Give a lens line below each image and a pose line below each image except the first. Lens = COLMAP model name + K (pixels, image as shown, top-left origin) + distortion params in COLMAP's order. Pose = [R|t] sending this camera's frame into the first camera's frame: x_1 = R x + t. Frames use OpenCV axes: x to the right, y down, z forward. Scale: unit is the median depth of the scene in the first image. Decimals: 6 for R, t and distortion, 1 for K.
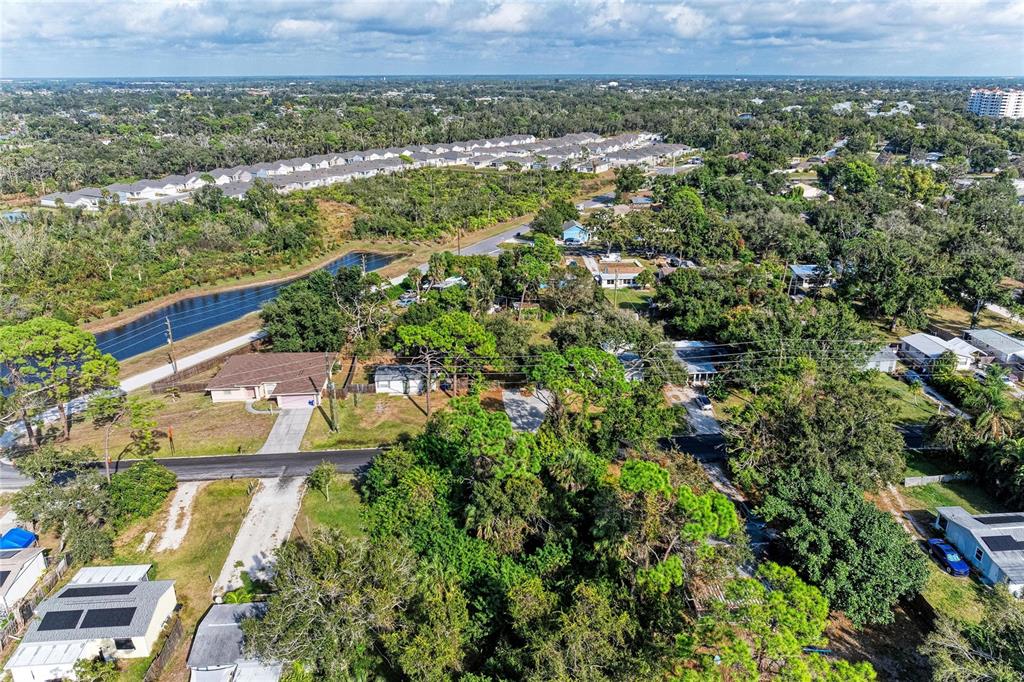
lens RADIAL K [[715.5, 0, 512.0], [0, 715.5, 341.0], [0, 0, 1]] dist [-0.009321, -0.005591]
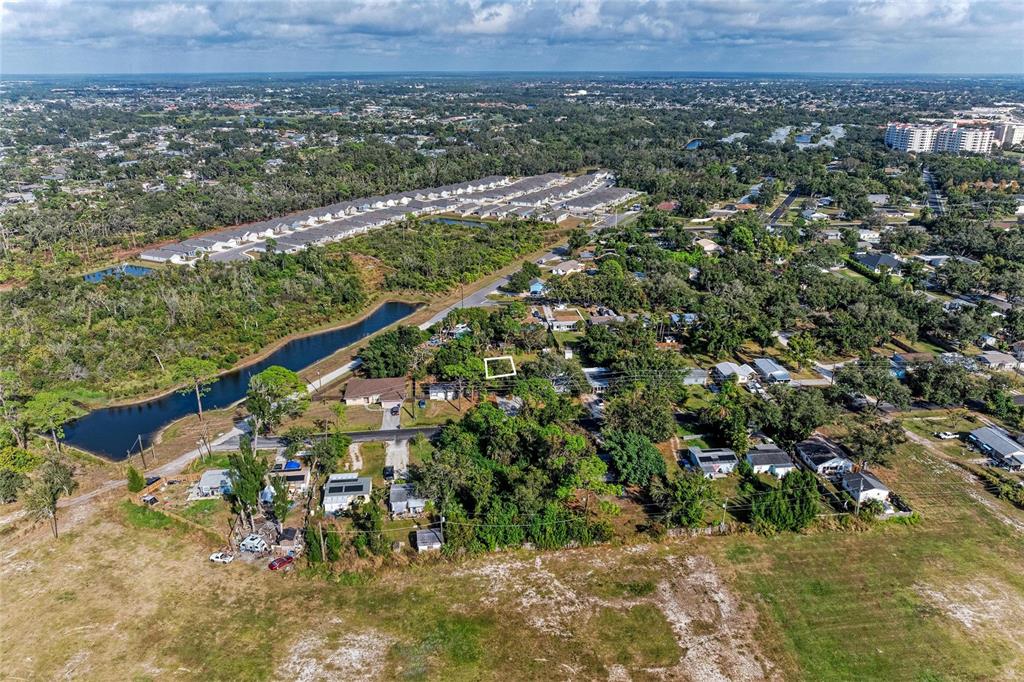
lens RADIAL K [[715.5, 0, 512.0], [0, 715.5, 341.0], [0, 0, 1]] dist [-0.009321, -0.005591]
pose [[0.999278, -0.010146, 0.036622, -0.036617], [0.009986, 0.999940, 0.004544, -0.080566], [-0.036666, -0.004175, 0.999319, -0.824245]]
